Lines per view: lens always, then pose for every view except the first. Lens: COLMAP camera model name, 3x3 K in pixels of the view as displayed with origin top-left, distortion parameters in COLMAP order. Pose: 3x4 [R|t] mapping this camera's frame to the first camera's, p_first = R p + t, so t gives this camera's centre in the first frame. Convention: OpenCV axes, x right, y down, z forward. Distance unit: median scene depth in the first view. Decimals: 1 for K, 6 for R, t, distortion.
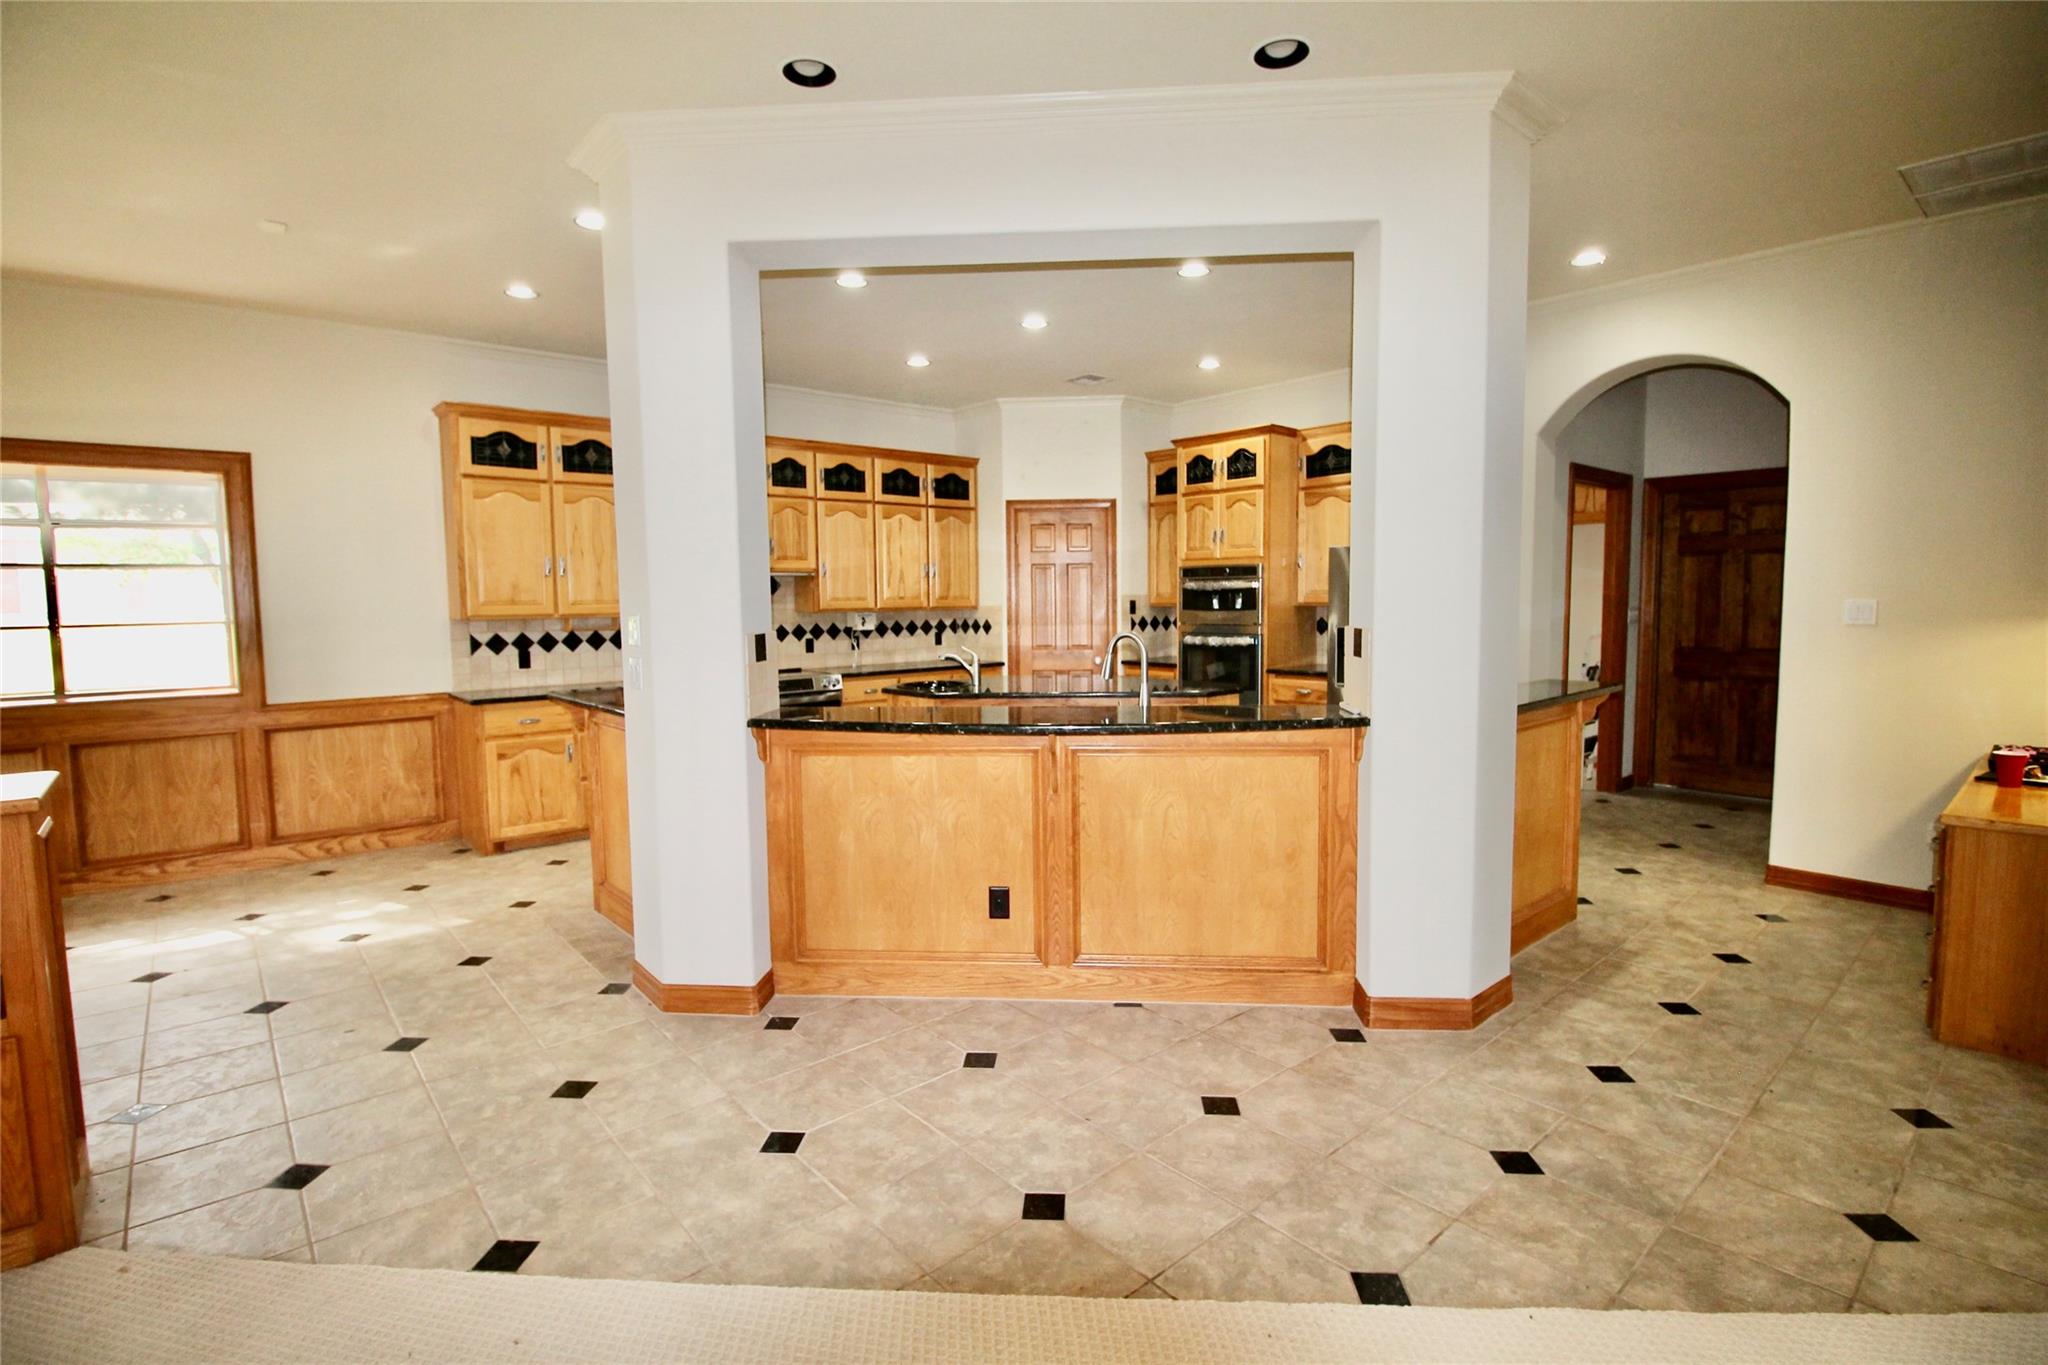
lens RADIAL K [[957.6, 0, 1025.7], [0, 957.6, 677.2], [0, 0, 1]] dist [-0.002234, -0.001205]
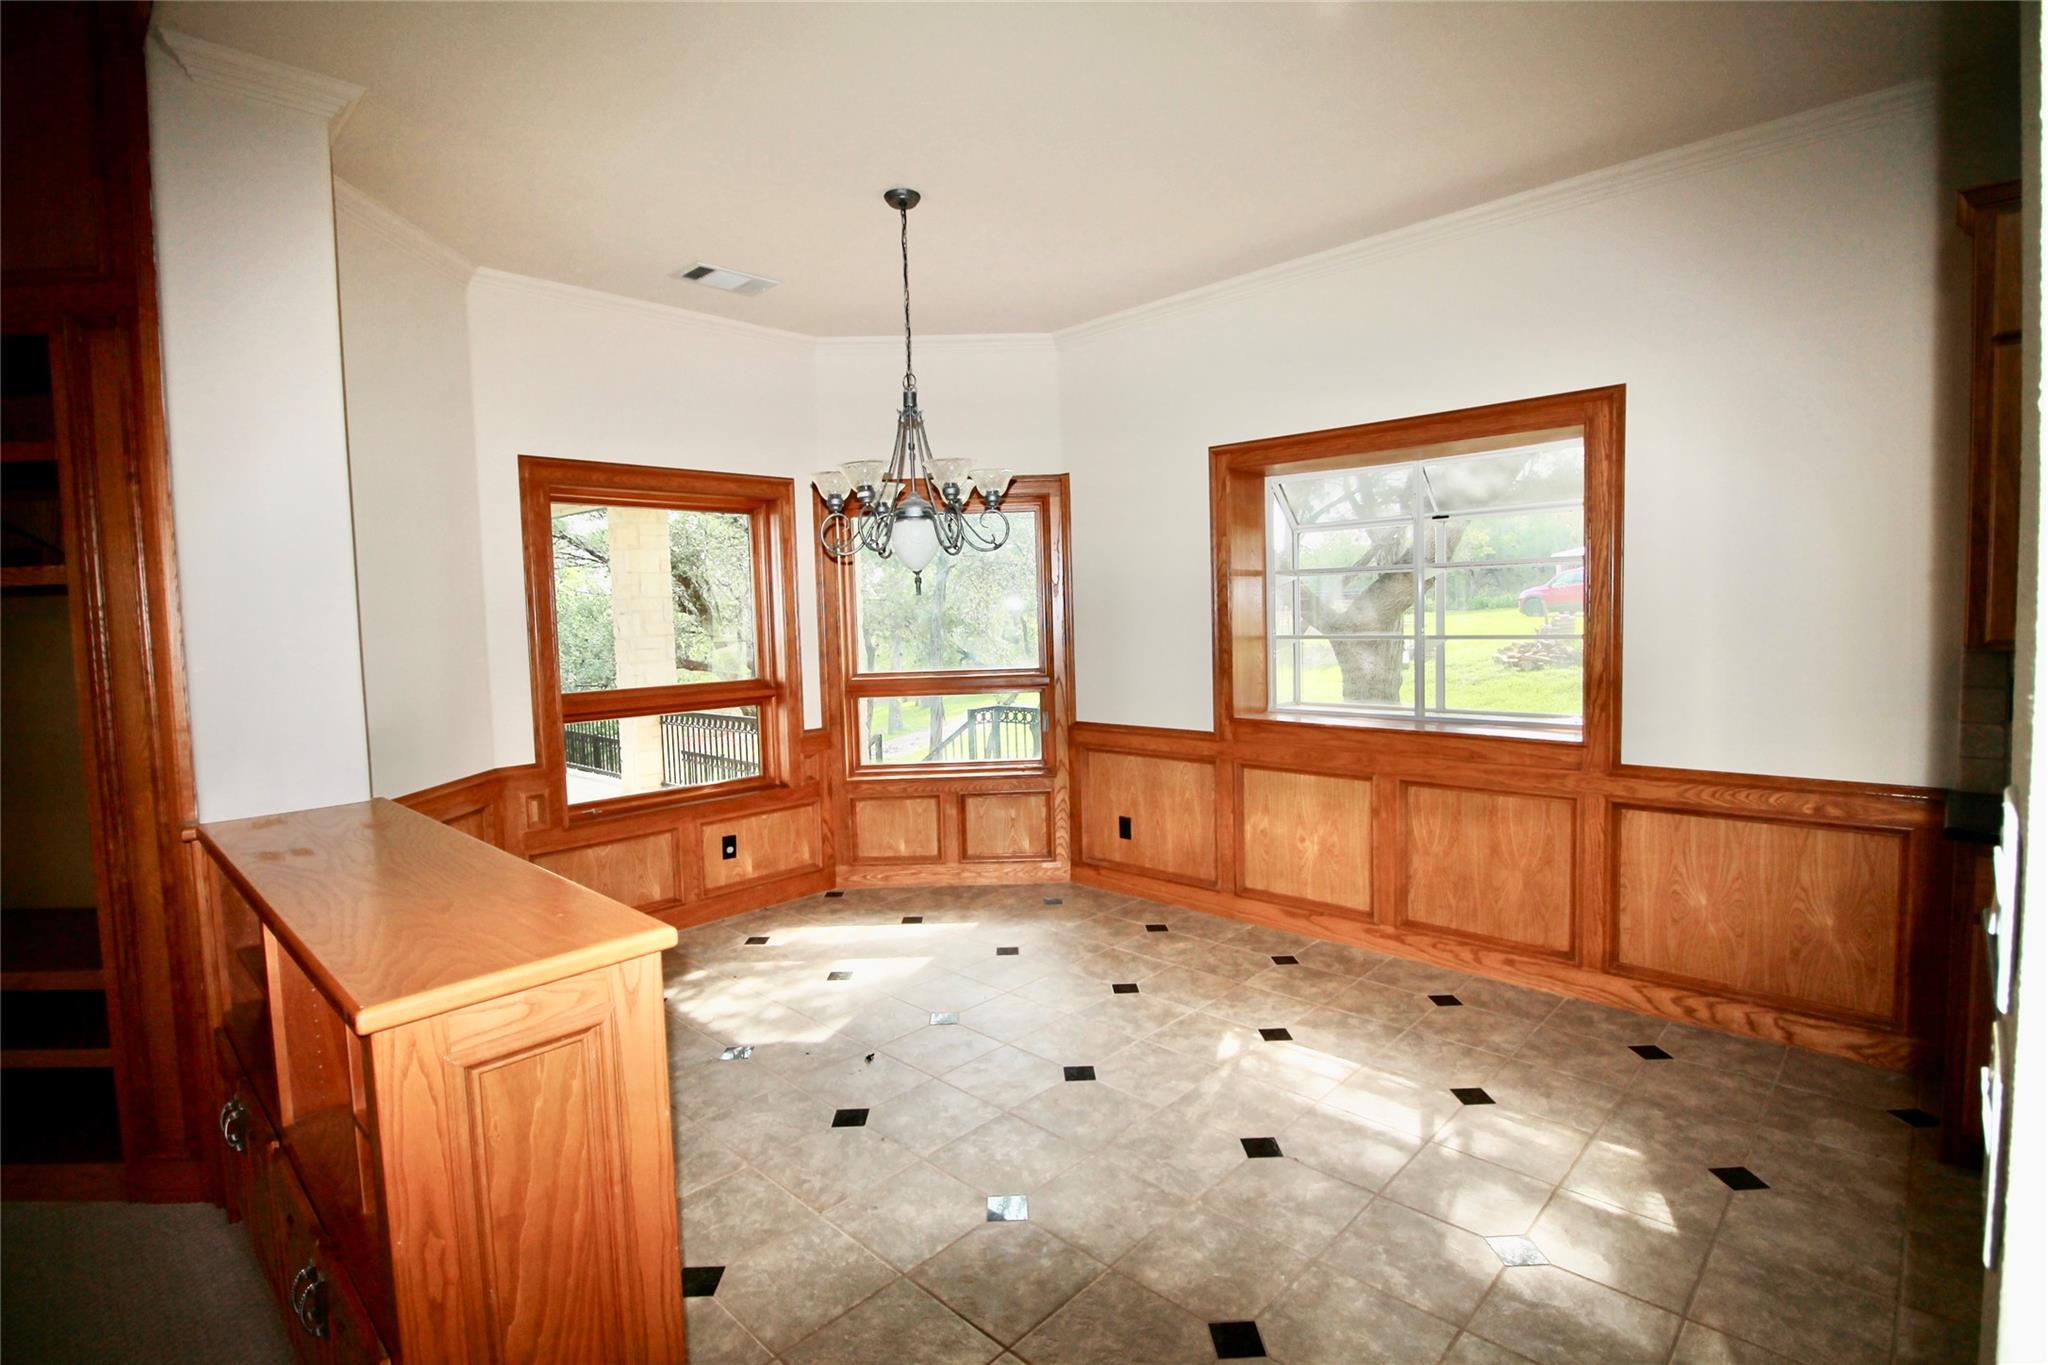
lens RADIAL K [[957.6, 0, 1027.0], [0, 957.6, 663.2], [0, 0, 1]] dist [-0.002234, -0.001205]
pose [[0.098293, 0.069686, -0.992715, -0.160860], [-0.054021, 0.996448, 0.064599, -0.055816], [0.993690, 0.047277, 0.101708, 0.465893]]
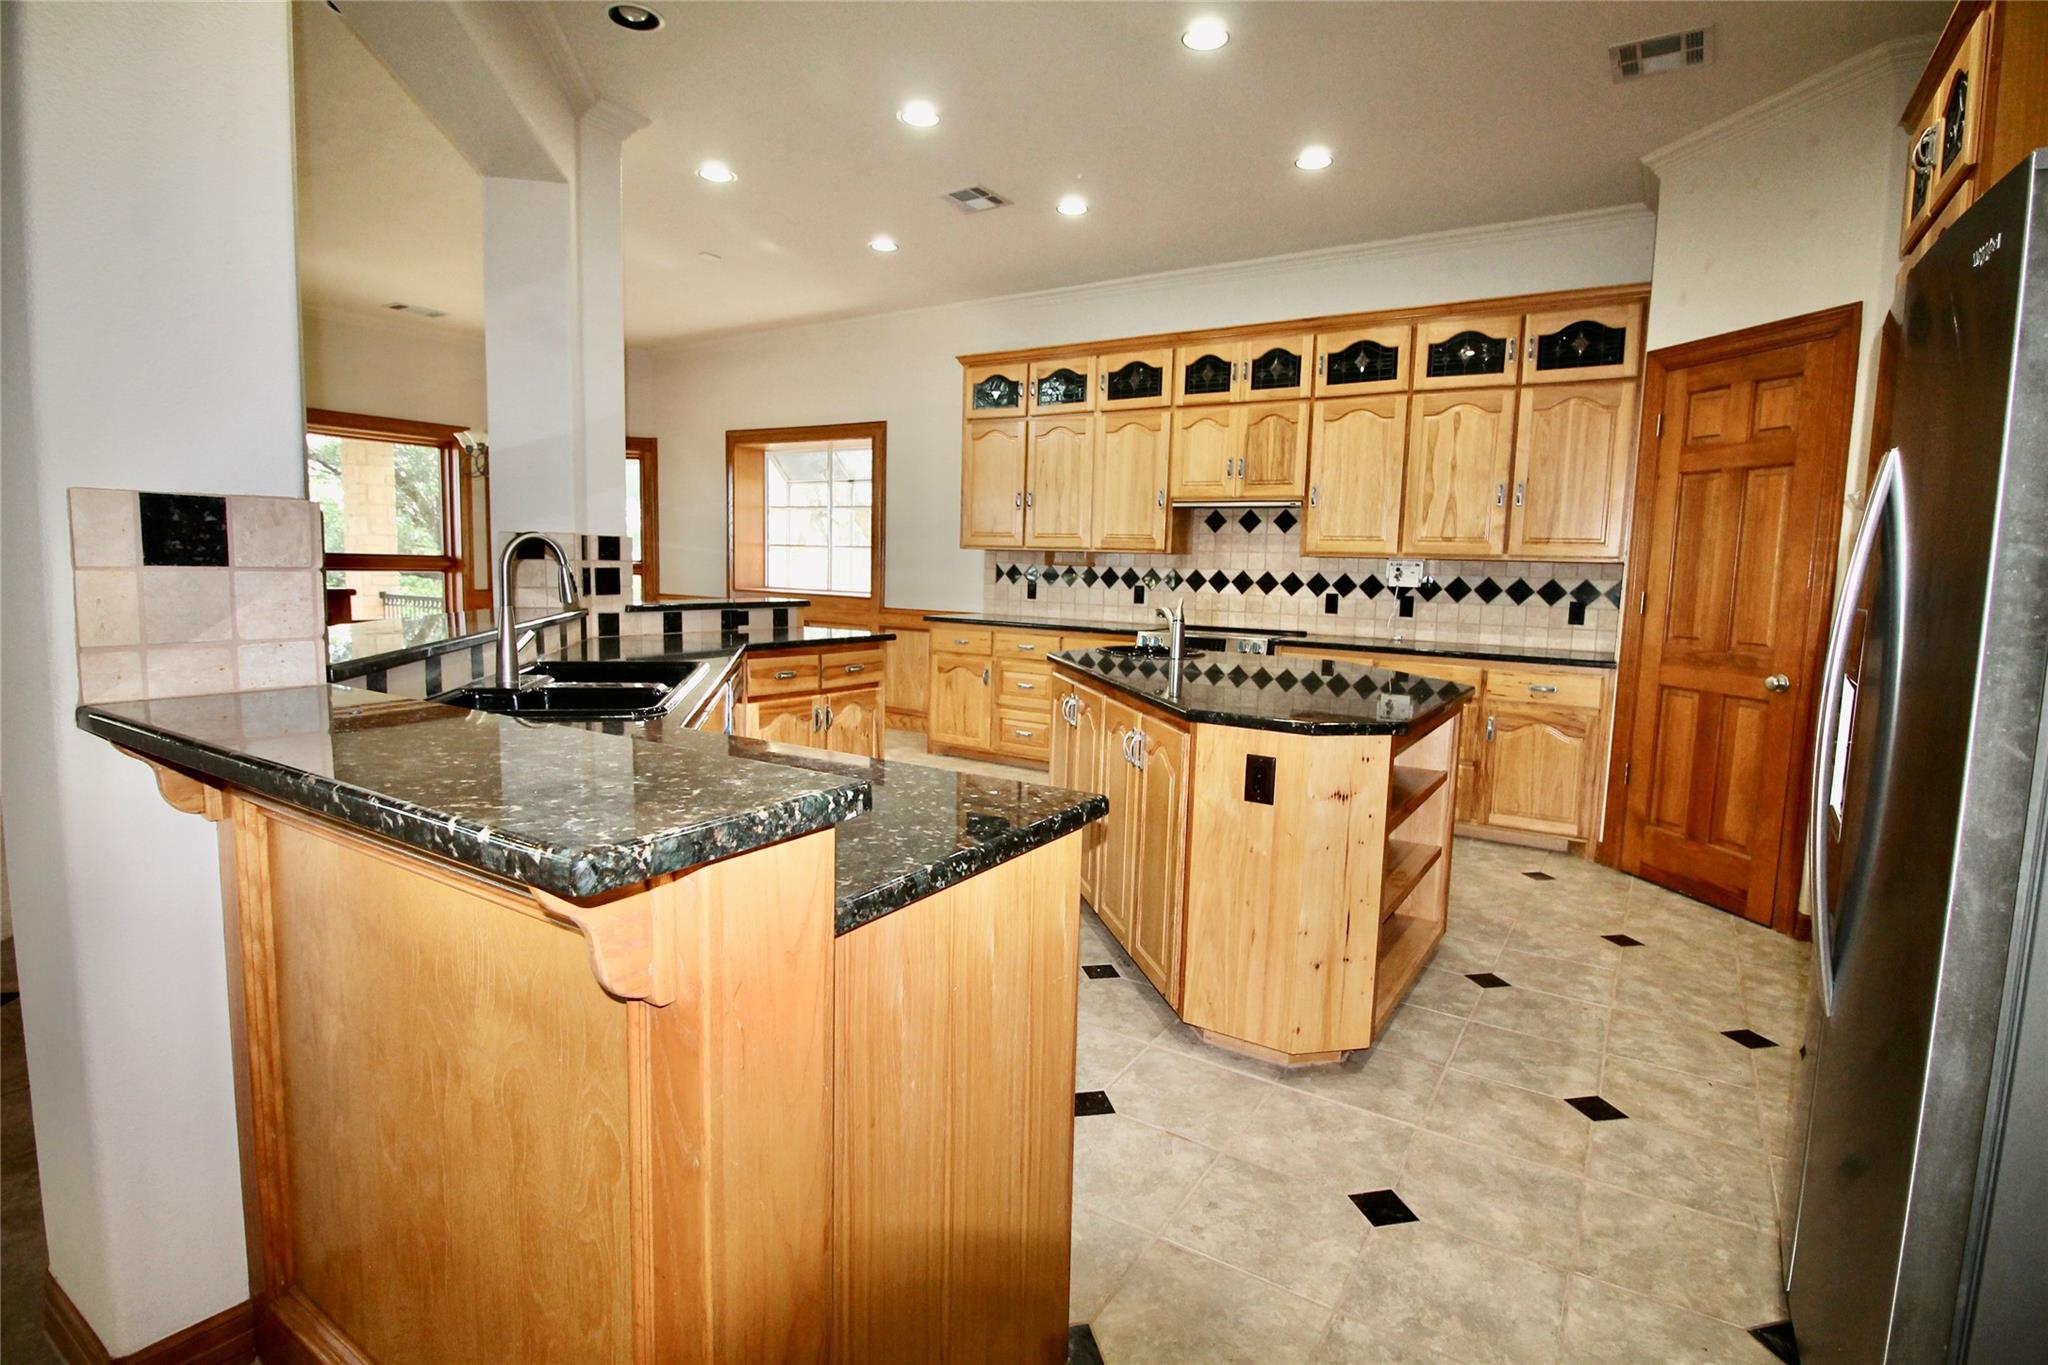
lens RADIAL K [[995.9, 0, 1025.8], [0, 995.9, 678.3], [0, 0, 1]] dist [-0.004182, -0.001528]
pose [[0.279925, 0.132226, -0.950872, 0.555219], [-0.111780, 0.988222, 0.104513, -0.037792], [0.953492, 0.077033, 0.291408, 0.704759]]
